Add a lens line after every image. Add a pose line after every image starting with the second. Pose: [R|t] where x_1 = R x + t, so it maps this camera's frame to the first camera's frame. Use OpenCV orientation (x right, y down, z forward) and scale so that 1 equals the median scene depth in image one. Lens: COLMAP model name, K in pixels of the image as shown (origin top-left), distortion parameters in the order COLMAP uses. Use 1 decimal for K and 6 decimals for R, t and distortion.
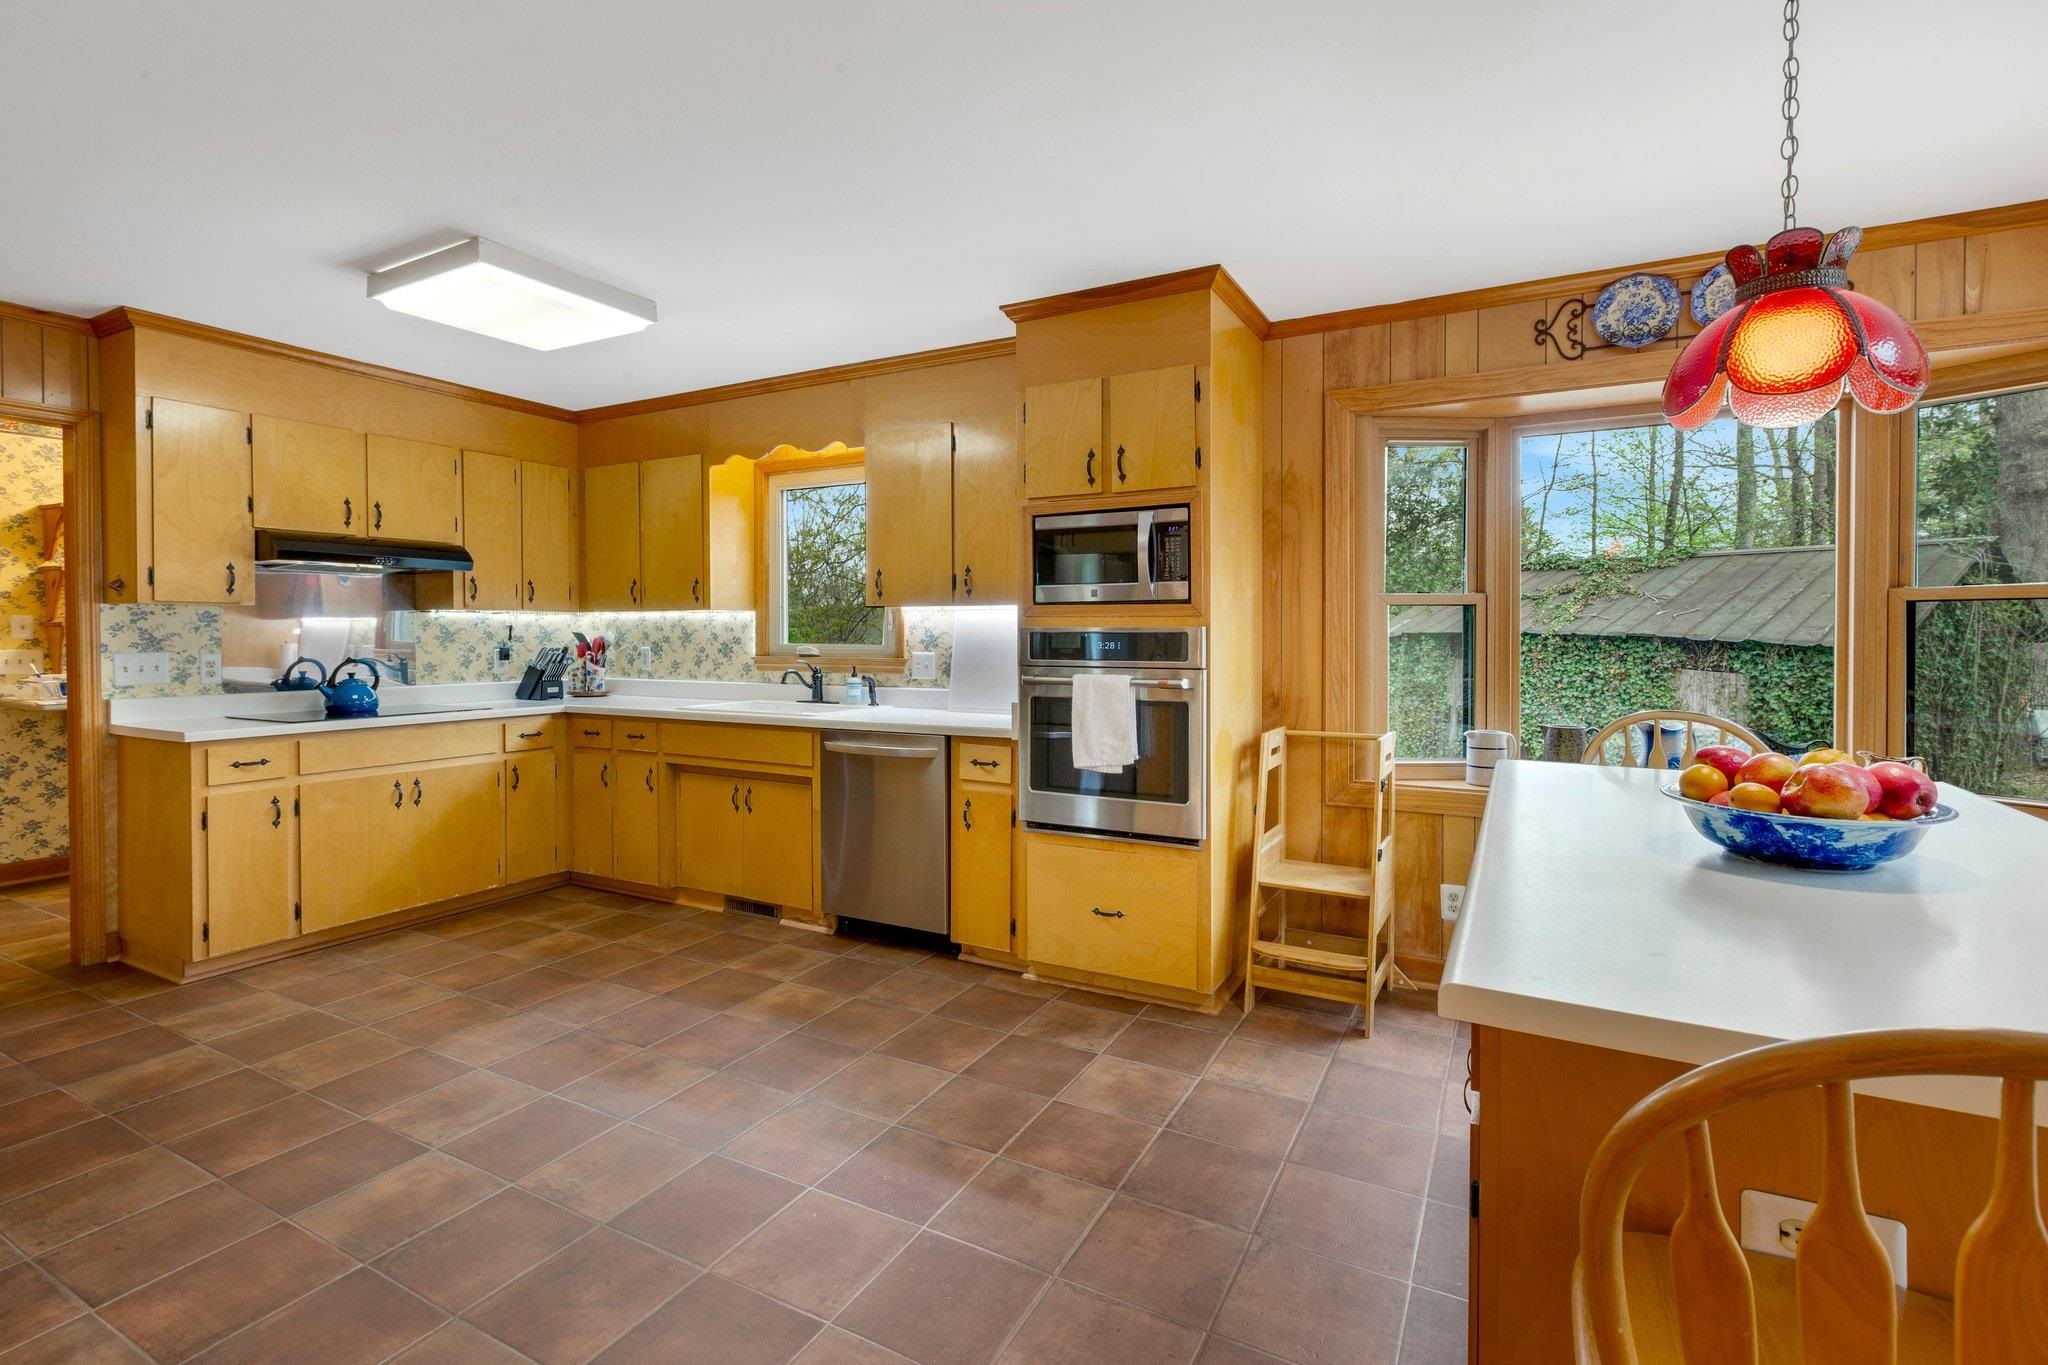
lens RADIAL K [[918.2, 0, 1037.5], [0, 918.2, 646.3], [0, 0, 1]] dist [-0.000986, -0.000472]
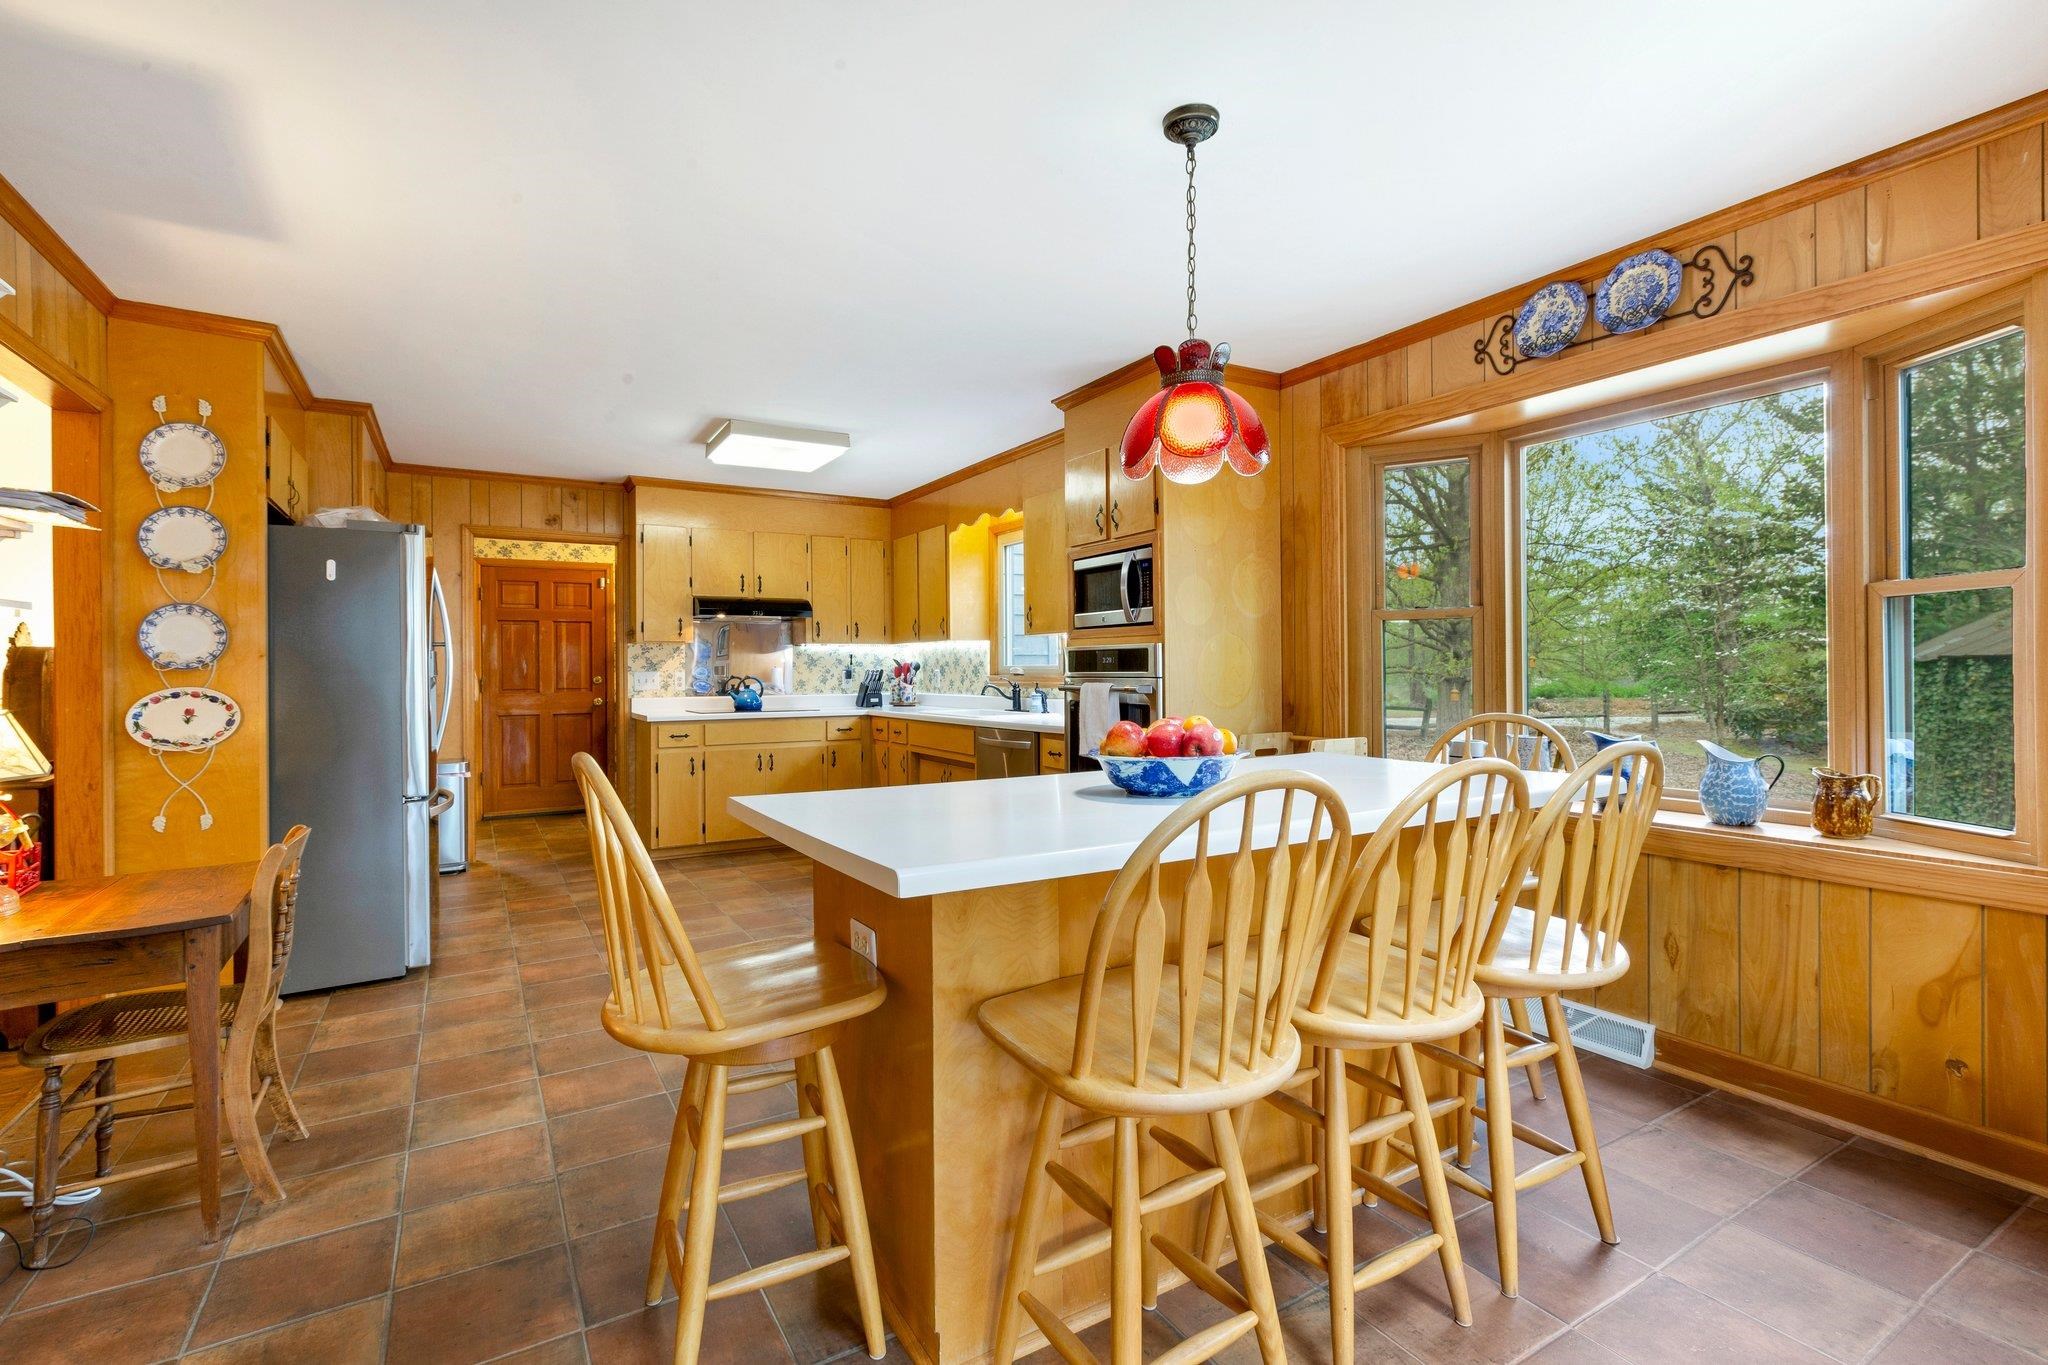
lens RADIAL K [[918.2, 0, 1018.5], [0, 918.2, 673.8], [0, 0, 1]] dist [-0.000986, -0.000472]
pose [[0.857046, -0.001866, -0.515237, 0.559605], [-0.001652, 0.999978, -0.006370, 0.023234], [0.515237, 0.006311, 0.857024, -0.128505]]
